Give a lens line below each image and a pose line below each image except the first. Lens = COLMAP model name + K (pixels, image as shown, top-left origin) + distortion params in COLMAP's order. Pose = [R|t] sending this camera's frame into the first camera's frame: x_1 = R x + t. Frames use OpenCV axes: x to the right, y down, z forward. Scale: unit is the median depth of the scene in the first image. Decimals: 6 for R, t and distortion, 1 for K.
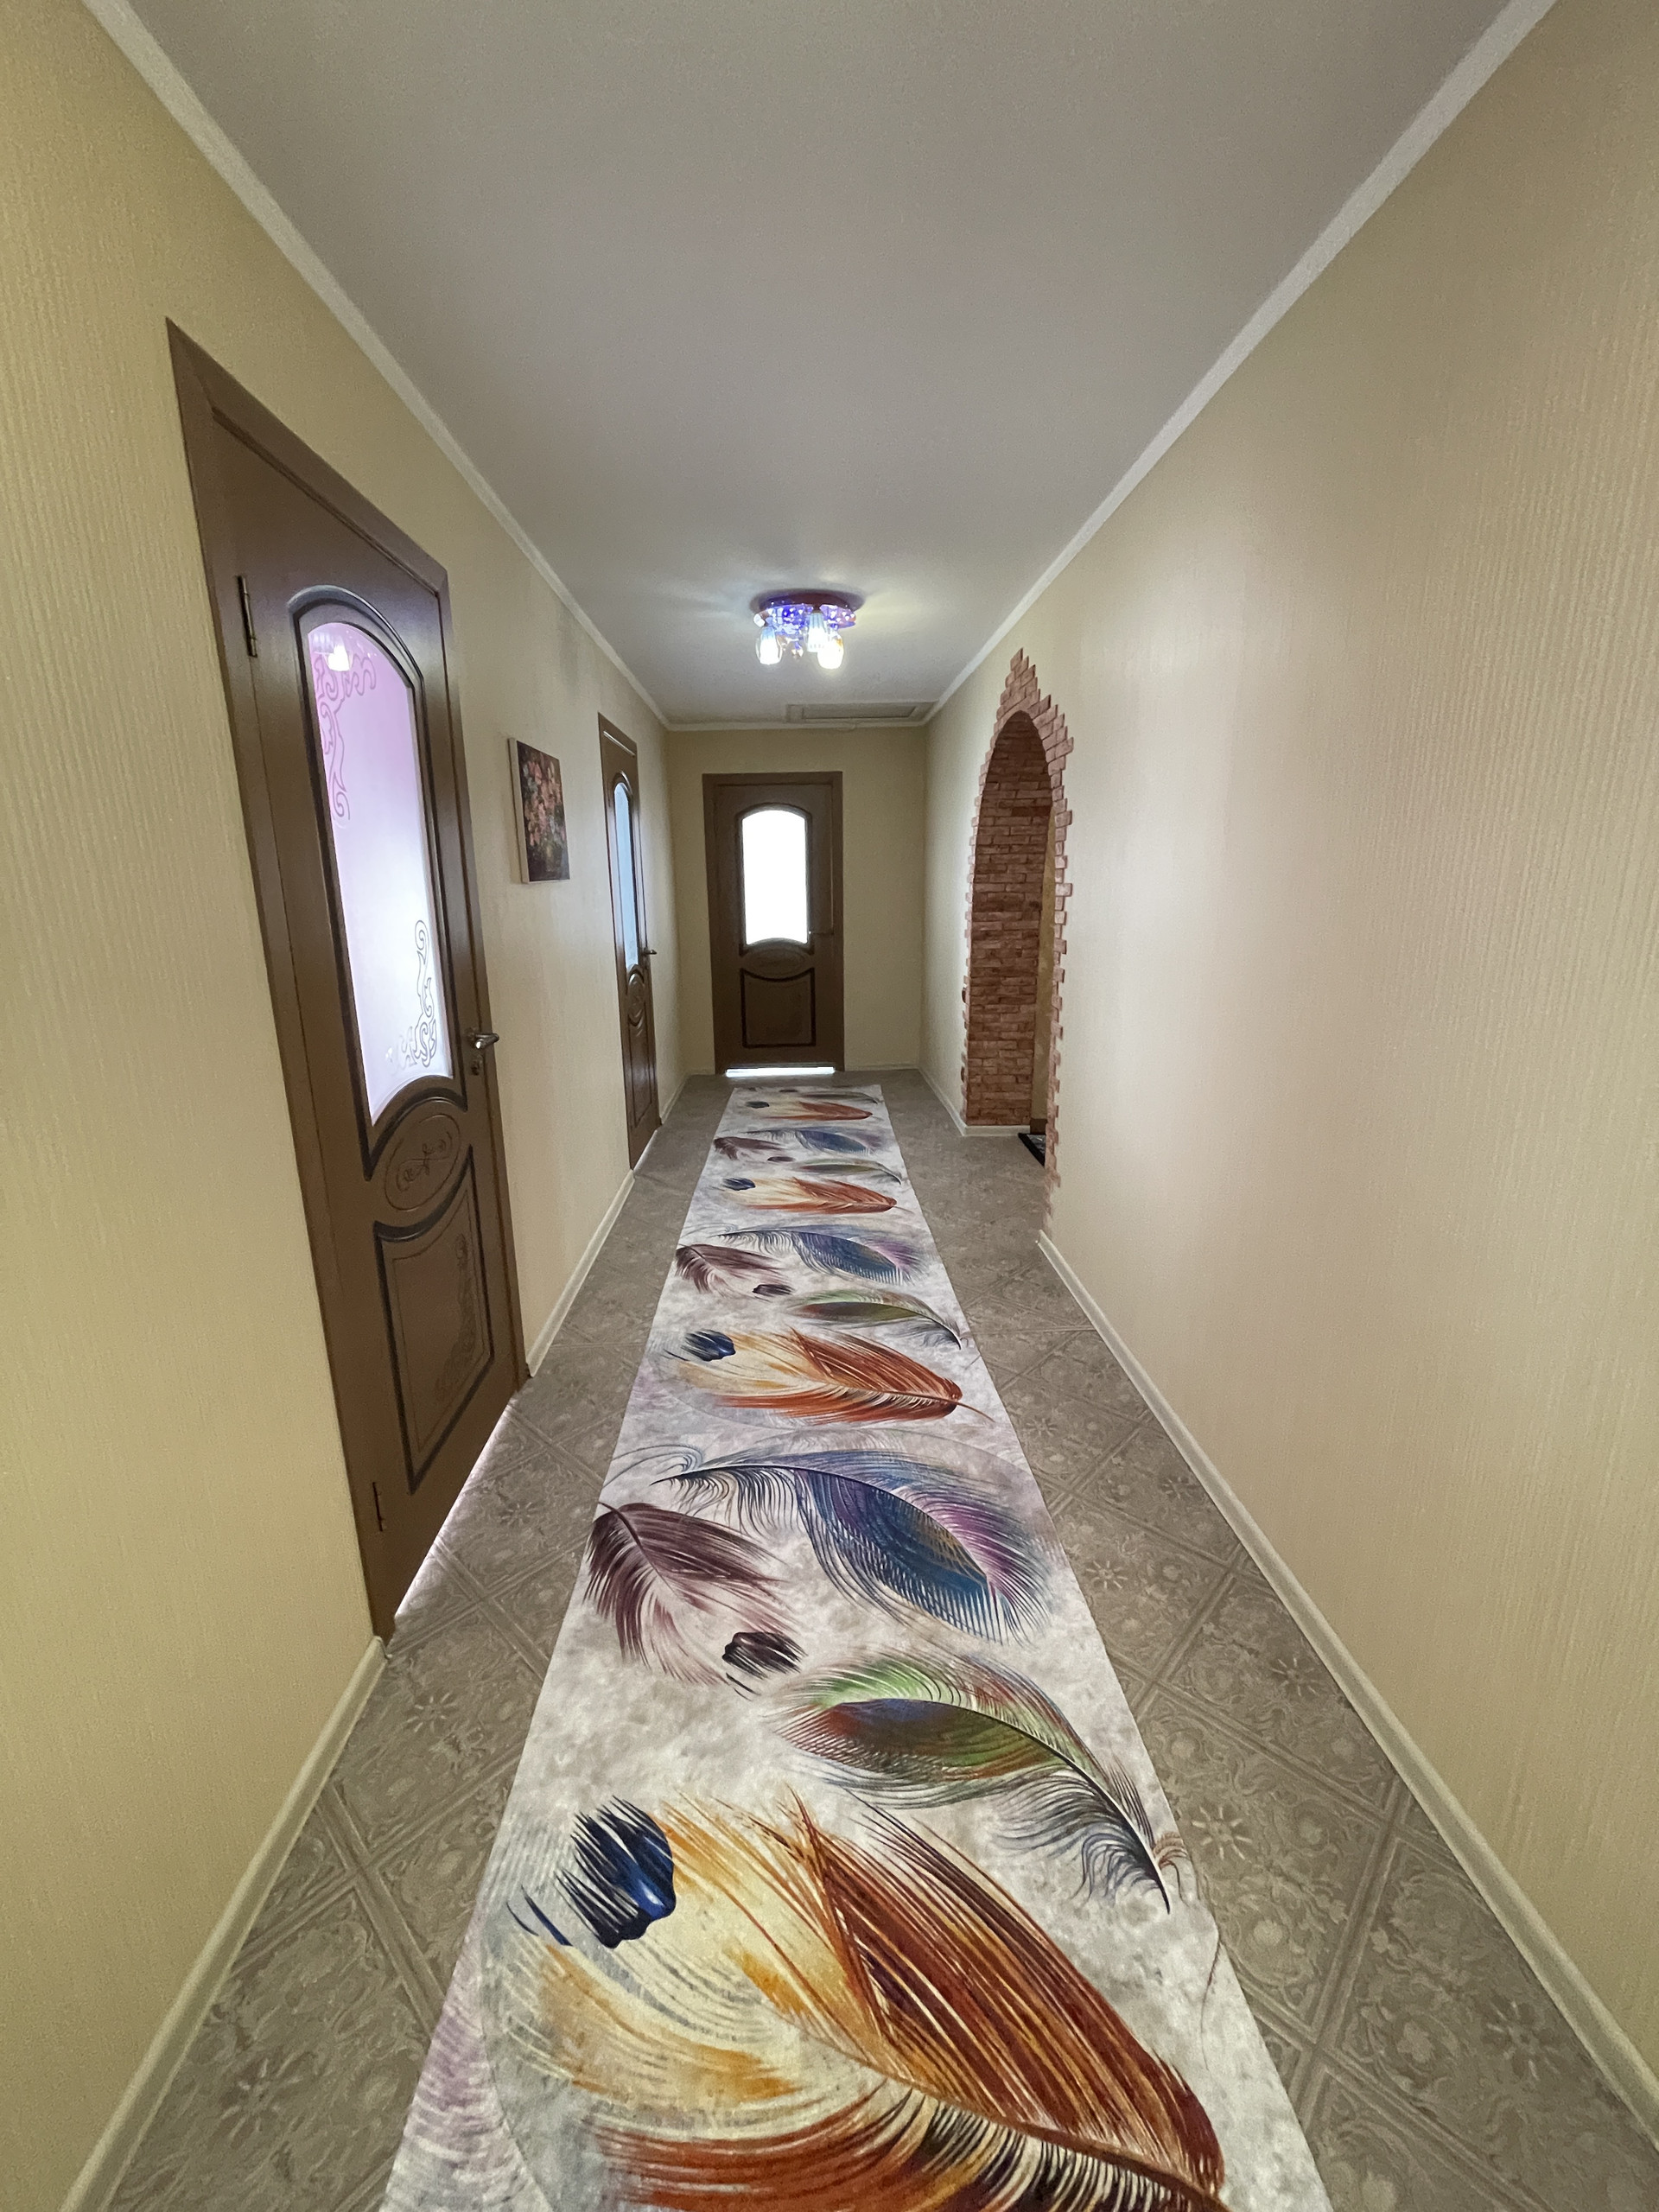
lens RADIAL K [[891.6, 0, 818.2], [0, 891.6, 1093.2], [0, 0, 1]] dist [0.000237, -0.000631]
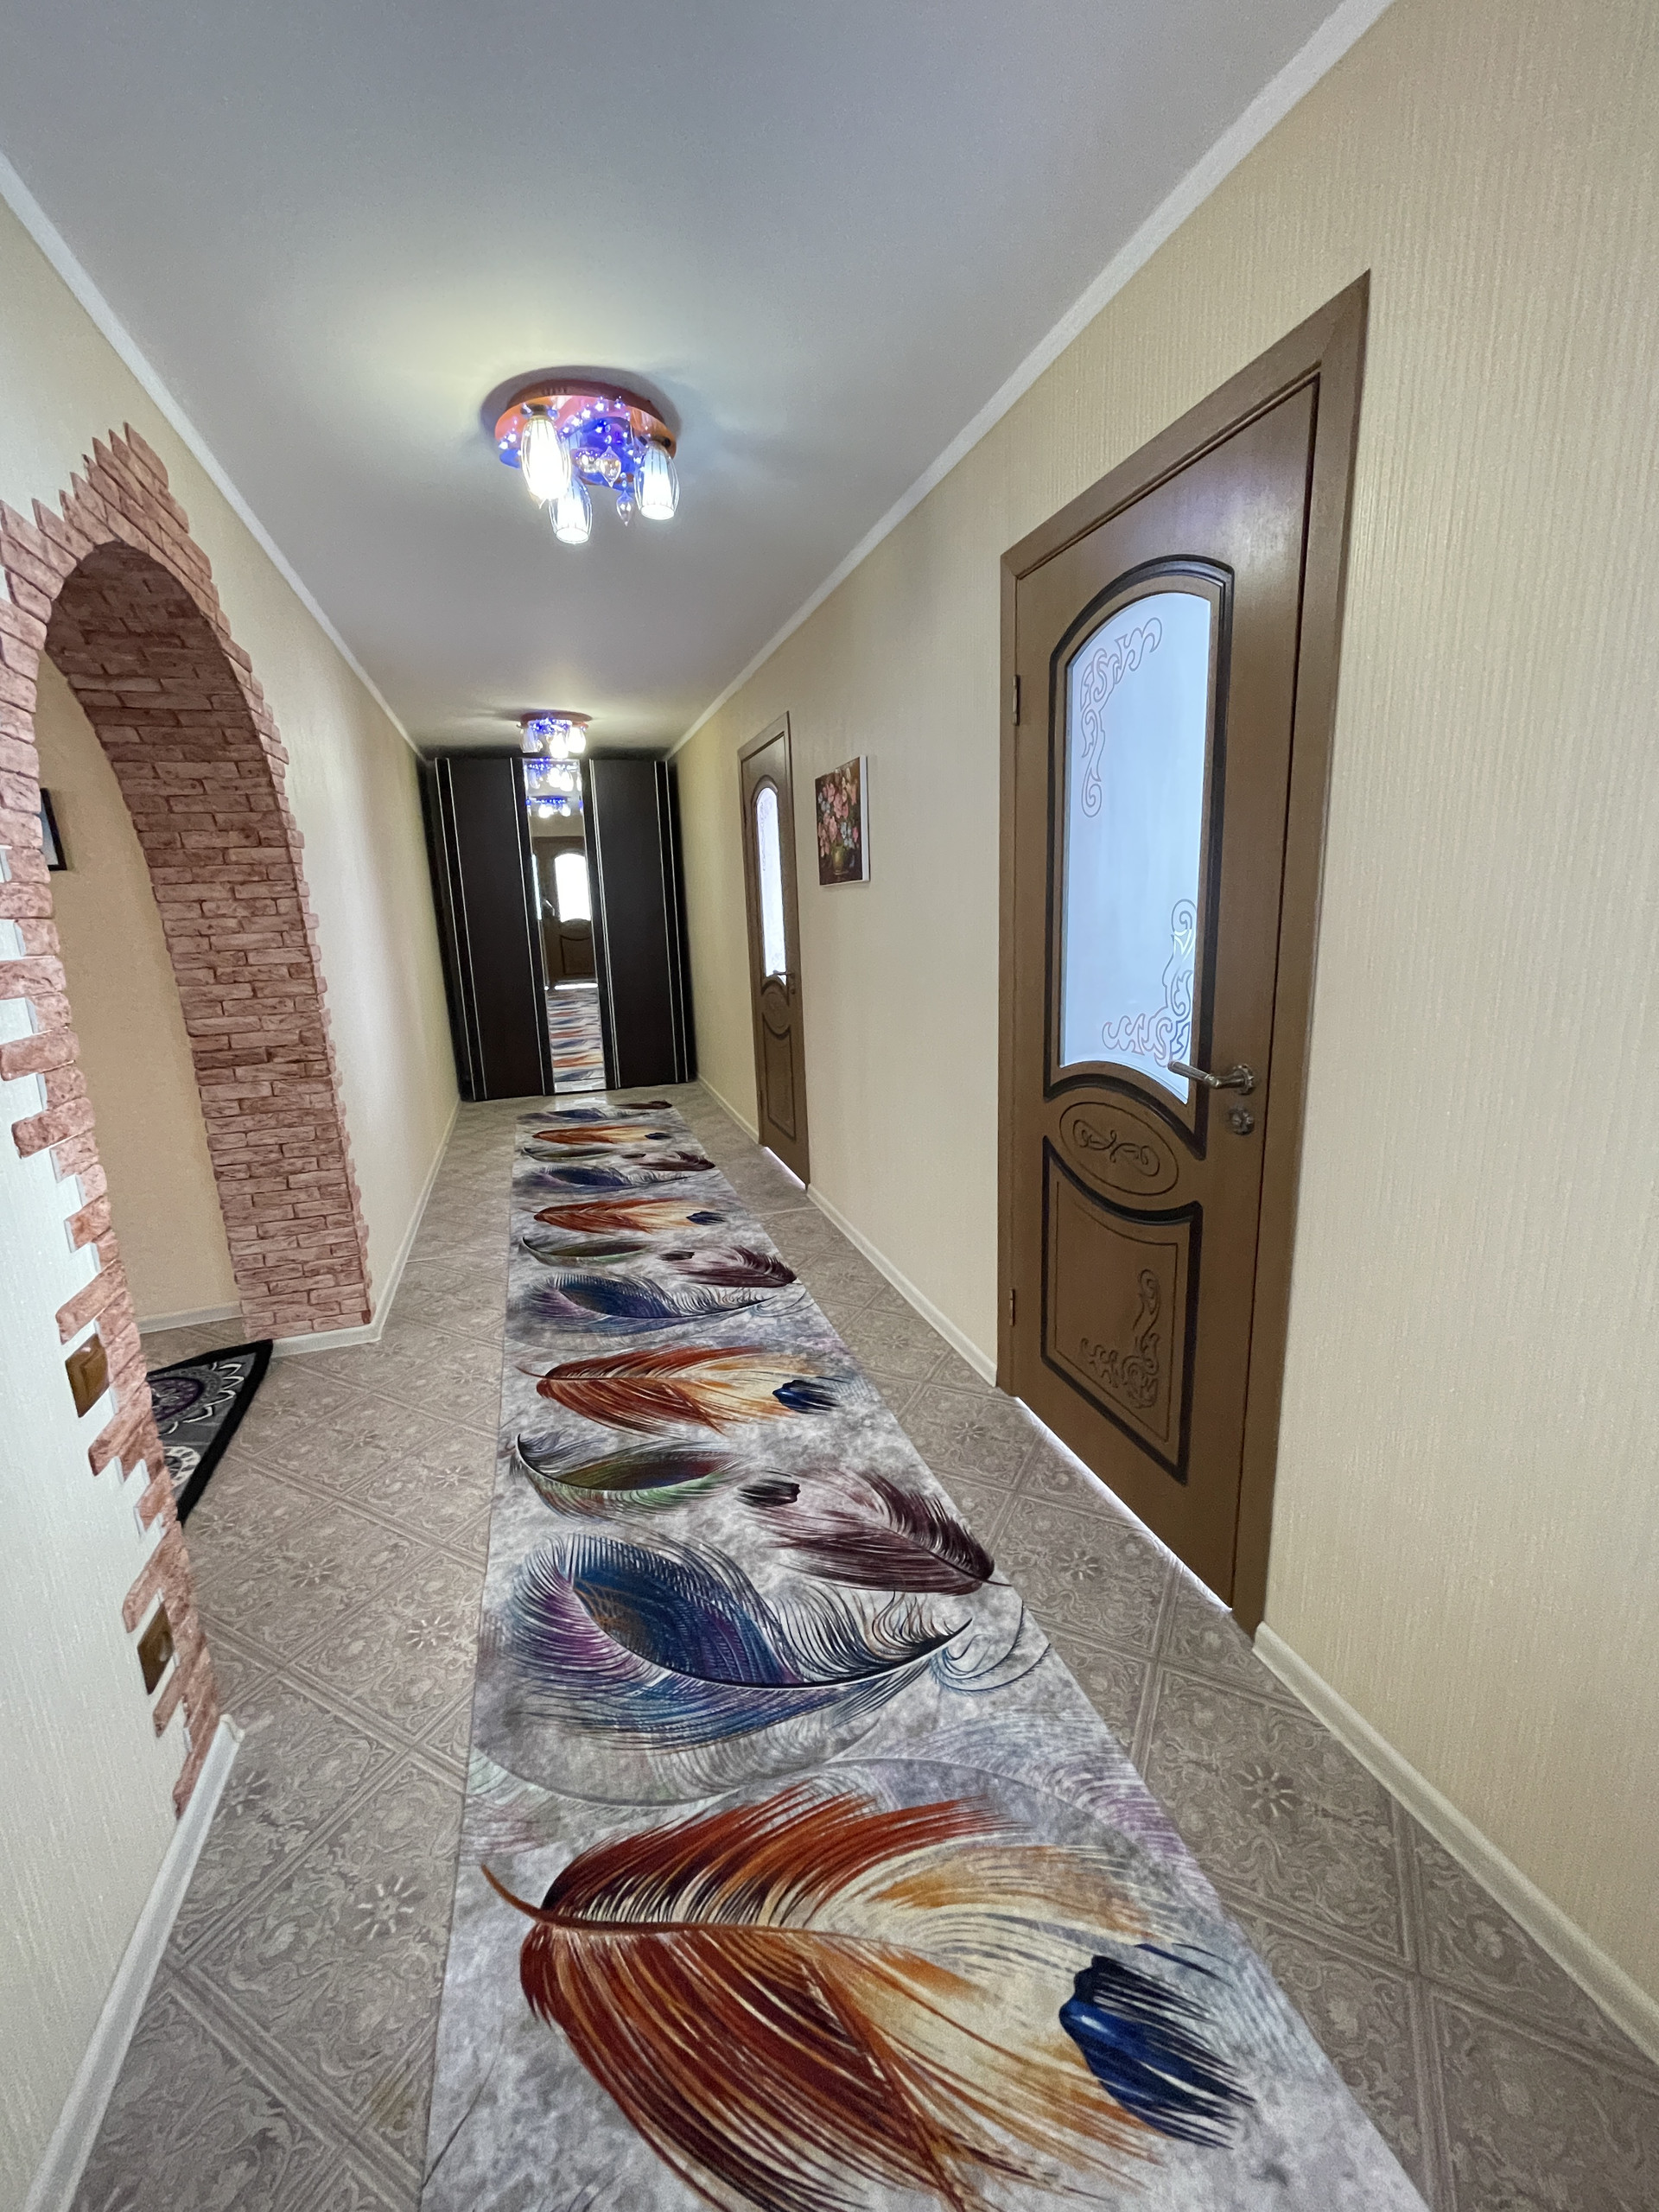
lens RADIAL K [[863.9, 0, 1067.4], [0, 863.9, 1309.0], [0, 0, 1]] dist [0.050820, -0.000373]
pose [[-0.886899, 0.288153, -0.361079, -0.060676], [-0.009596, 0.769958, 0.638023, -0.423127], [0.461864, 0.569327, -0.680110, 1.778964]]
